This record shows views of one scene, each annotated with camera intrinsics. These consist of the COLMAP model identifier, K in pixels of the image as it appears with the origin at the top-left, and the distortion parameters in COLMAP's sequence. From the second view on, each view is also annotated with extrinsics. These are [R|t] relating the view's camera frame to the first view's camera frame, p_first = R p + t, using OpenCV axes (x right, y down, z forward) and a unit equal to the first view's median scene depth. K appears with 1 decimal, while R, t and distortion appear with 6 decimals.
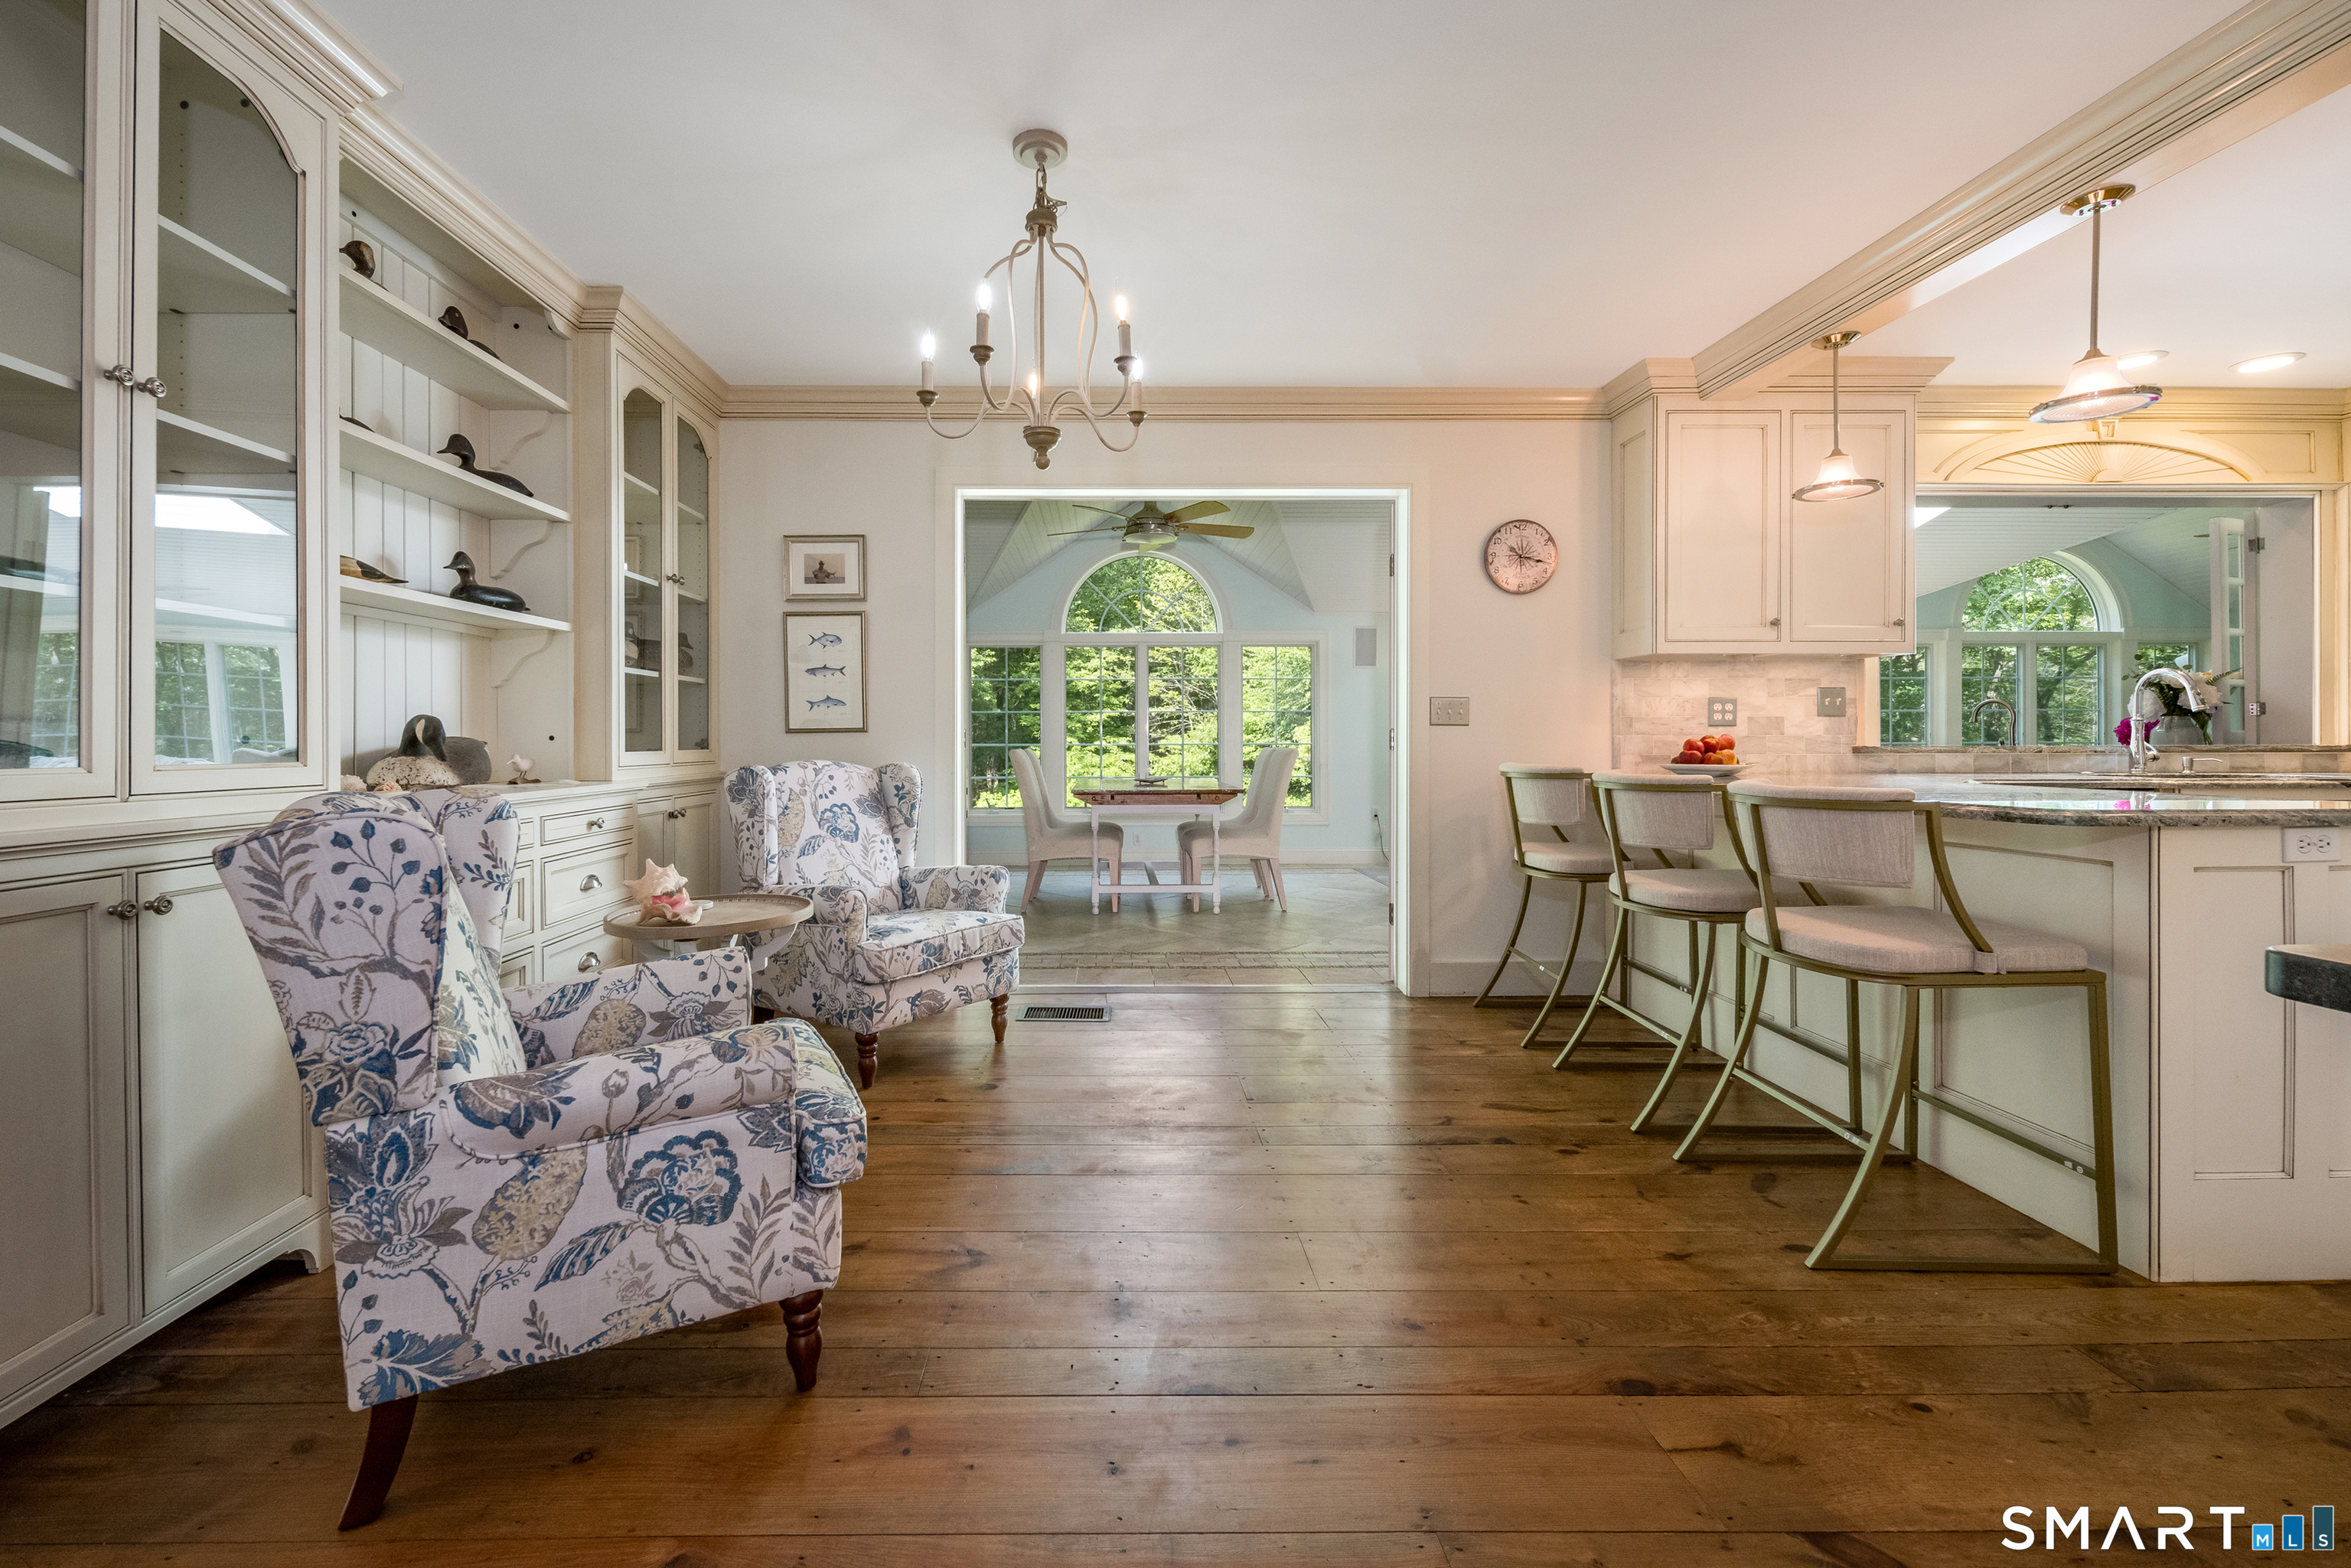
lens RADIAL K [[995.1, 0, 1079.8], [0, 995.1, 729.7], [0, 0, 1]] dist [0.001068, -0.001752]
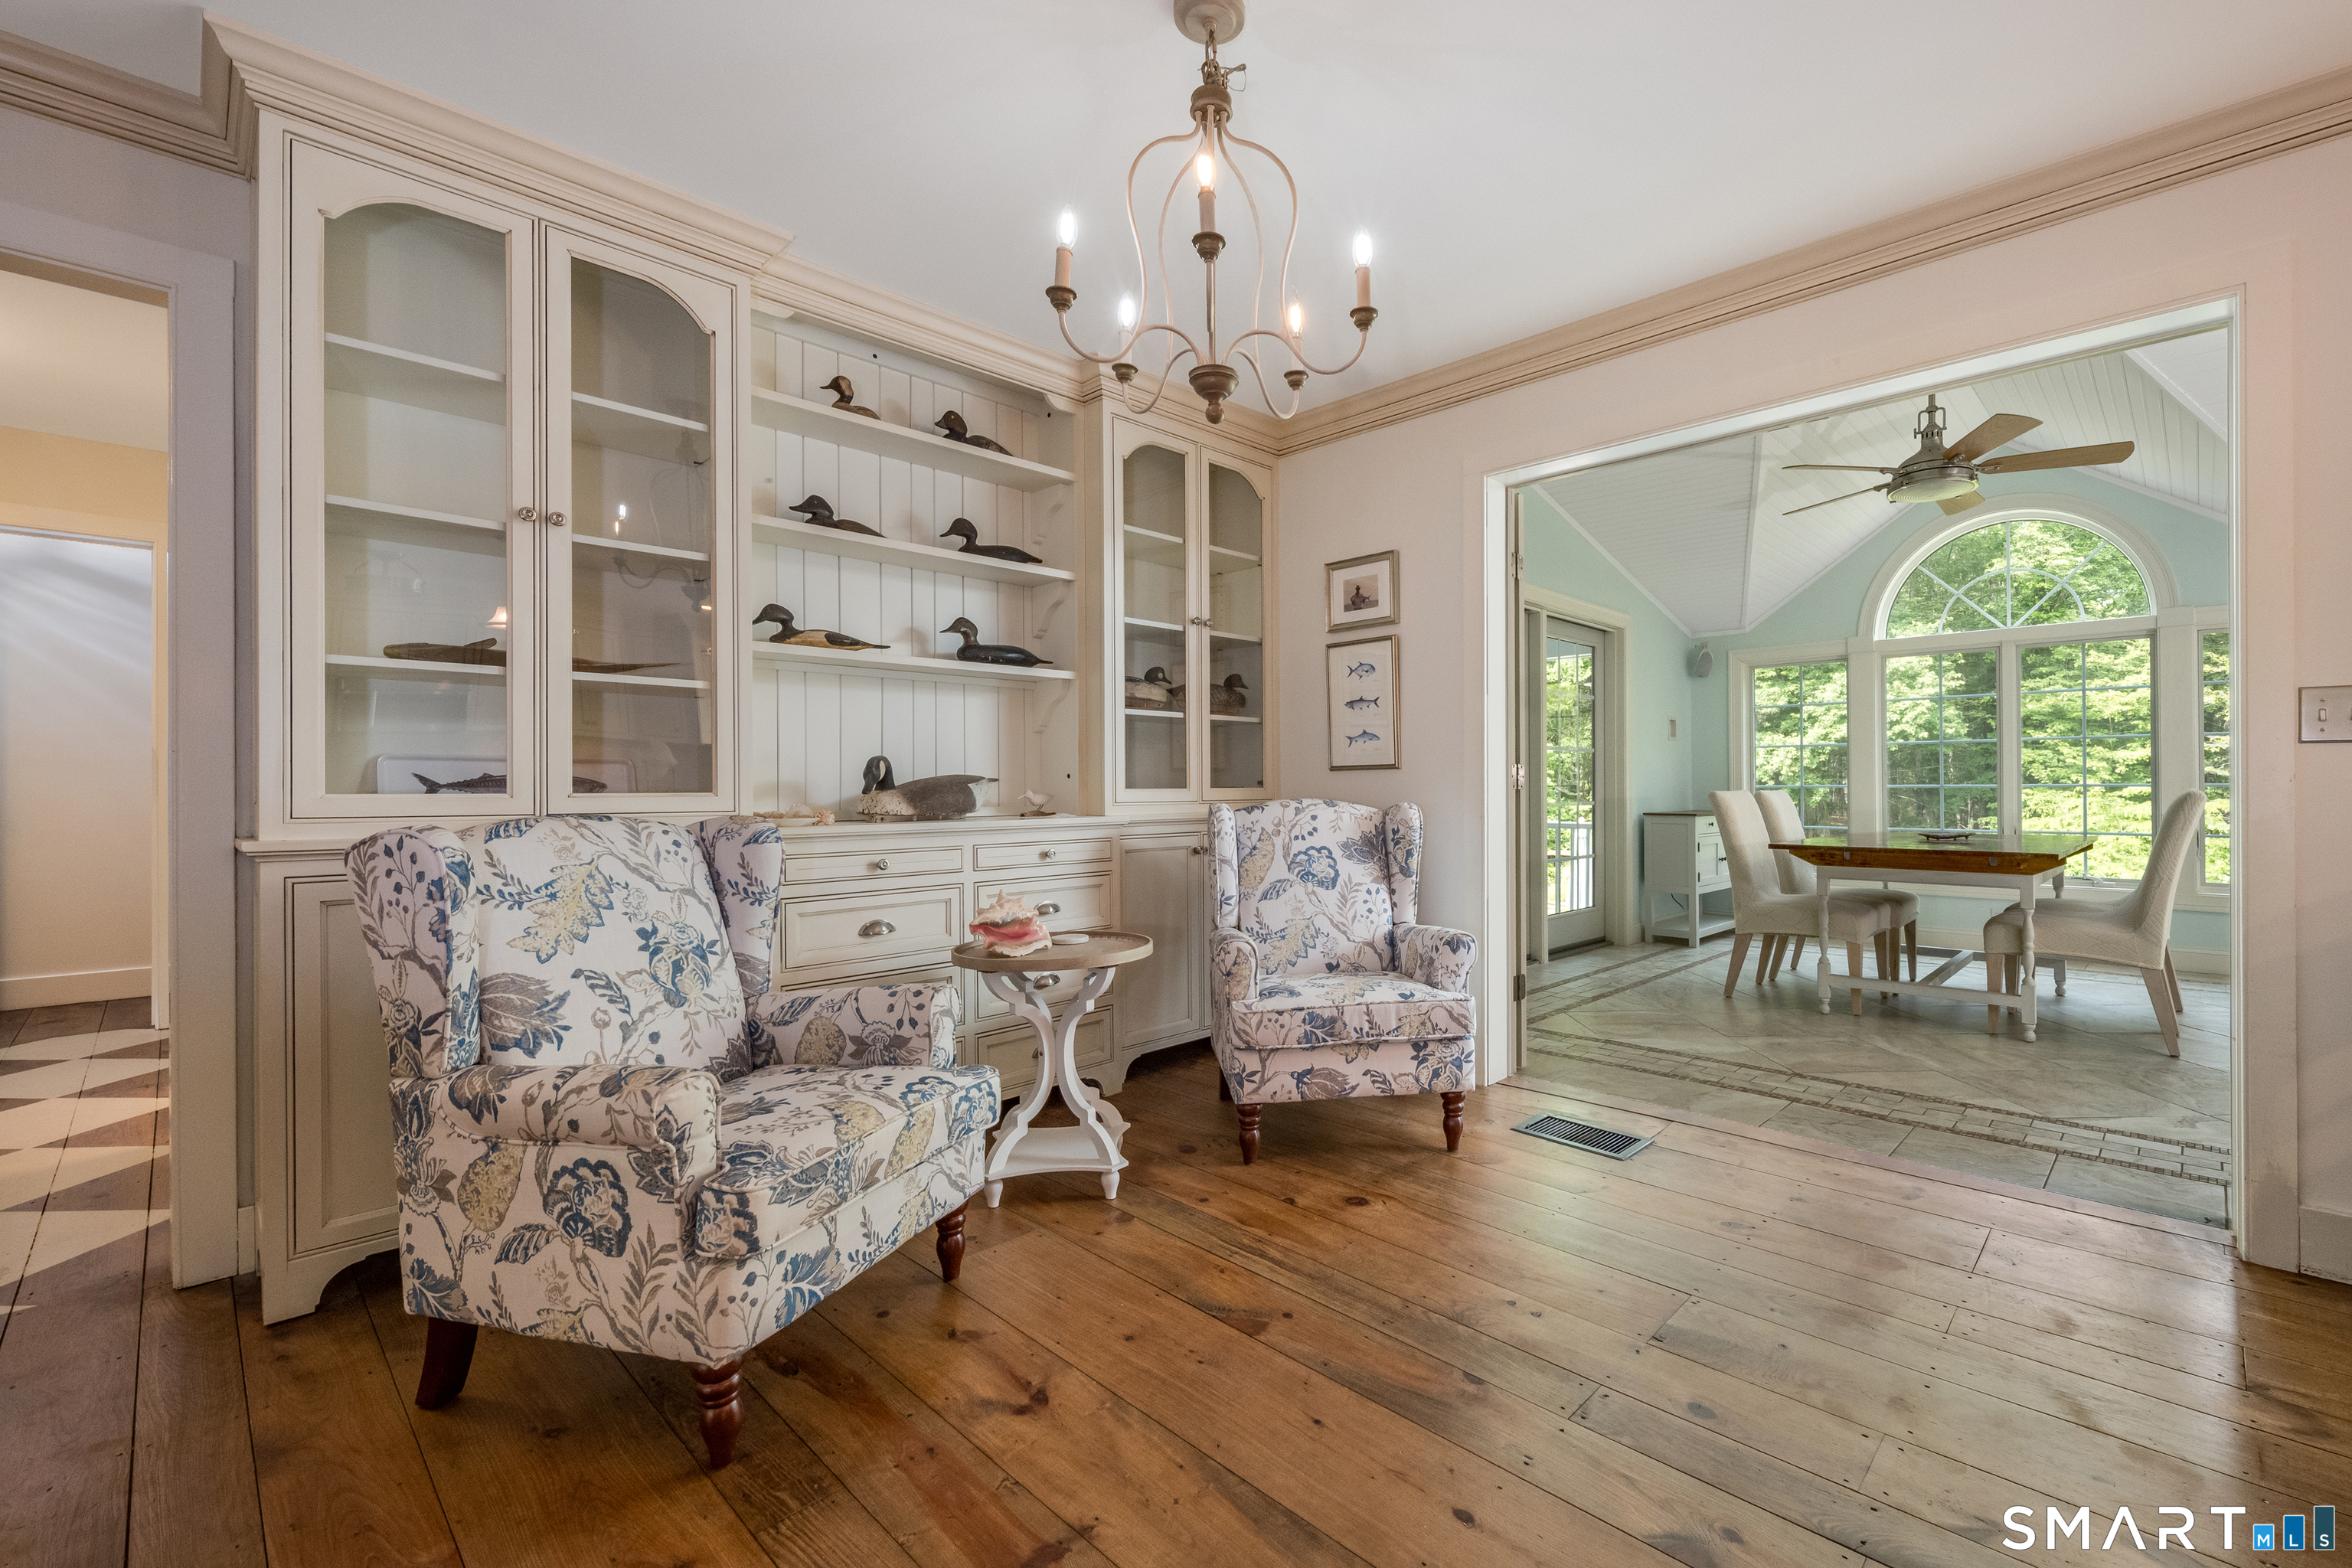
lens RADIAL K [[975.4, 0, 1280.7], [0, 975.4, 773.1], [0, 0, 1]] dist [-0.000343, -0.000083]
pose [[0.743475, -0.008316, -0.668712, 0.421985], [0.007946, 0.999962, -0.003601, 0.012301], [0.668717, -0.002636, 0.743512, 0.389405]]
